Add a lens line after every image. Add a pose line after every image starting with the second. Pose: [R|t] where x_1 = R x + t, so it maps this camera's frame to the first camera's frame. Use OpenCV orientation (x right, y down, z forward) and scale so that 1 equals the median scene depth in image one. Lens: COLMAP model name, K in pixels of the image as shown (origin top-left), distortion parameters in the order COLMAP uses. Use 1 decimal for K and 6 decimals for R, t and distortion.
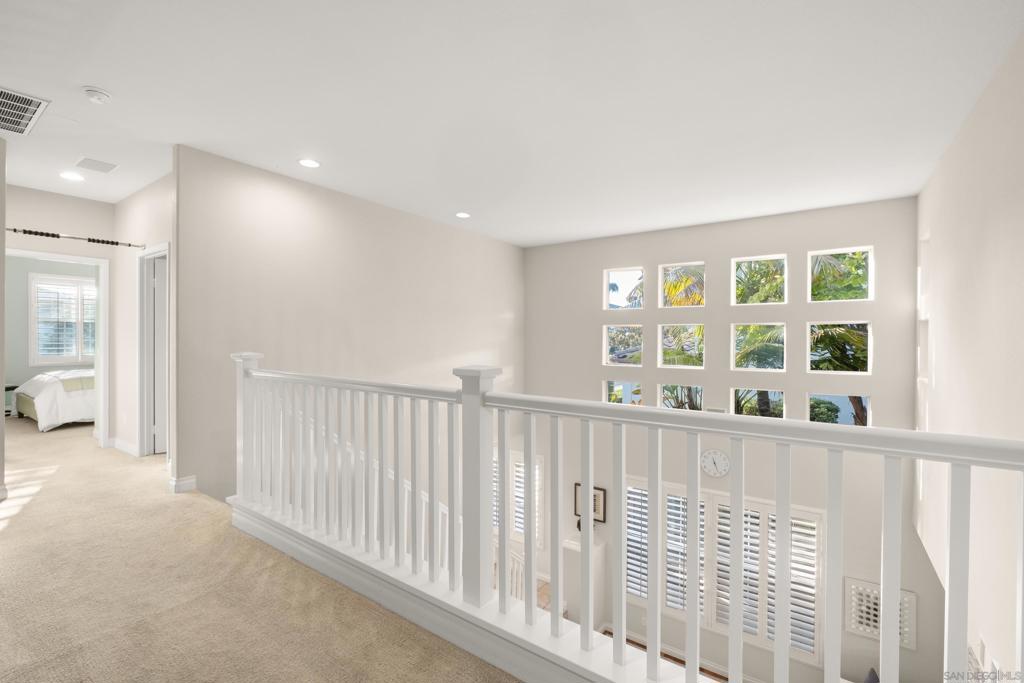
lens RADIAL K [[443.2, 0, 512.1], [0, 443.2, 337.9], [0, 0, 1]] dist [-0.010478, 0.001840]
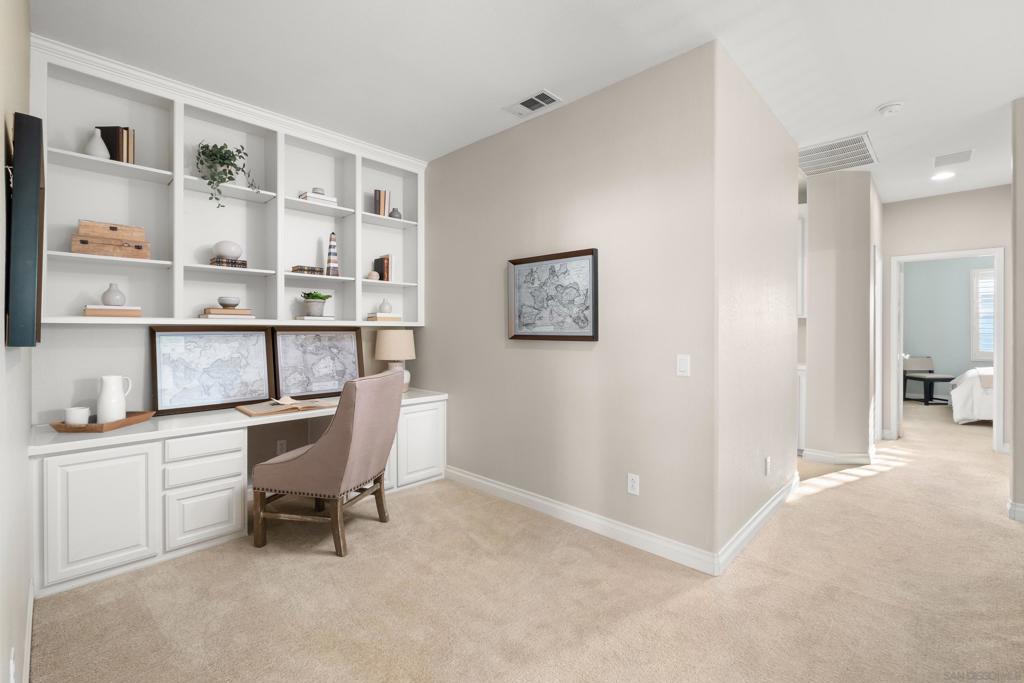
lens RADIAL K [[443.2, 0, 512.0], [0, 443.2, 338.2], [0, 0, 1]] dist [-0.010478, 0.001840]
pose [[-0.141349, 0.010330, -0.989906, 0.193761], [0.000953, 0.999947, 0.010298, -0.000620], [0.989959, 0.000513, -0.141351, 0.176835]]
